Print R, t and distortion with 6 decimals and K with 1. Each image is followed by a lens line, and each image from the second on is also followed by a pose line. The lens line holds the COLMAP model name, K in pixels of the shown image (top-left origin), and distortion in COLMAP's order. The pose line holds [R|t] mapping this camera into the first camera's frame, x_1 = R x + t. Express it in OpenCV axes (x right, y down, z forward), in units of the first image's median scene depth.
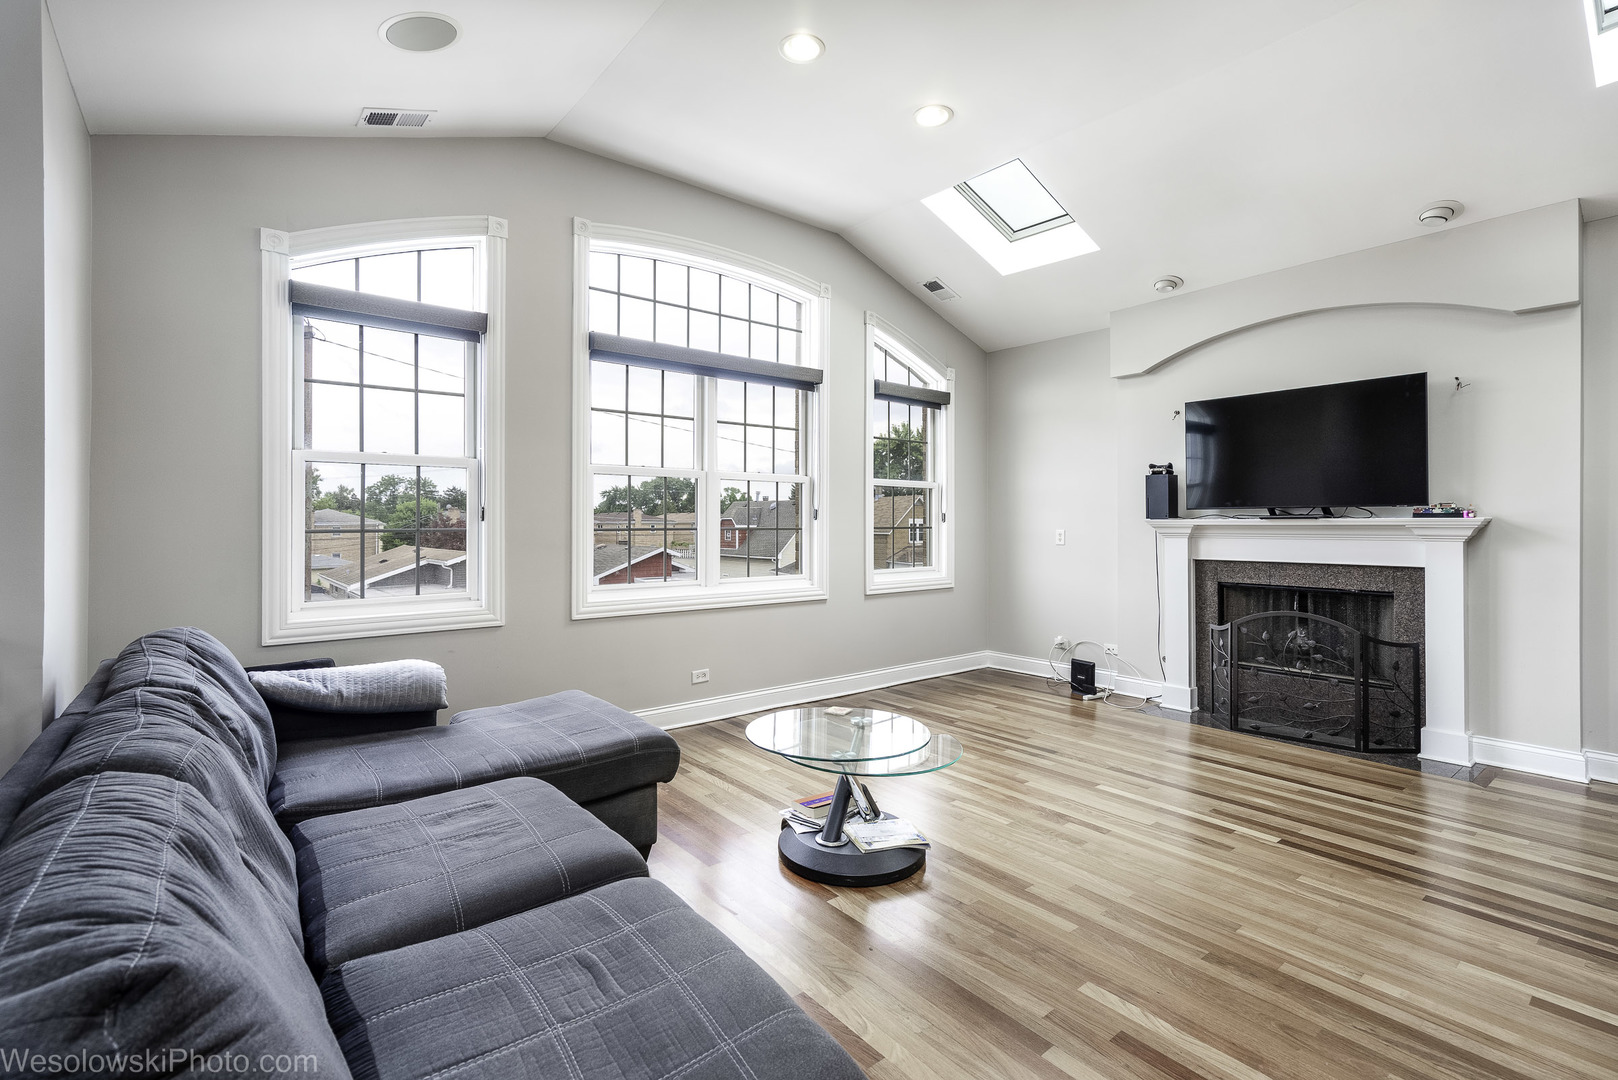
lens RADIAL K [[771.6, 0, 841.0], [0, 771.6, 517.3], [0, 0, 1]] dist [-0.002730, 0.000207]
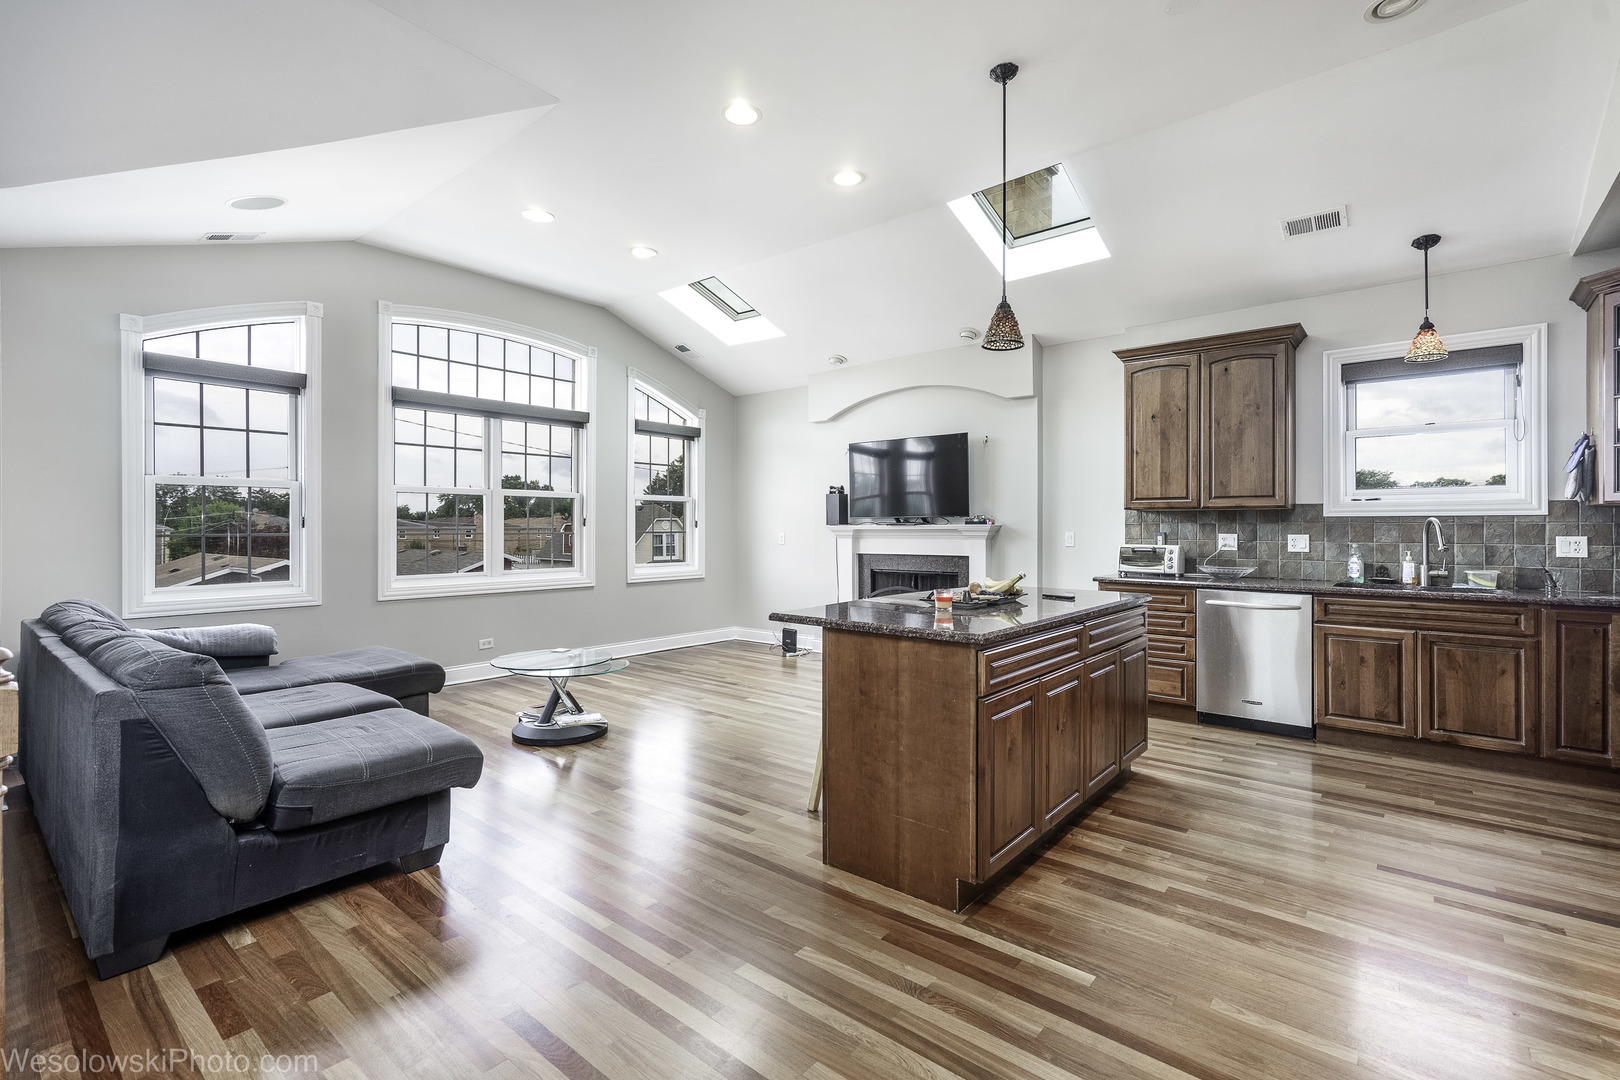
lens RADIAL K [[733.0, 0, 811.9], [0, 733.0, 526.6], [0, 0, 1]] dist [0.018043, 0.000158]
pose [[0.986045, -0.002394, 0.166463, 0.159647], [0.001616, 0.999987, 0.004809, -0.001989], [-0.166473, -0.004472, 0.986036, -0.344865]]
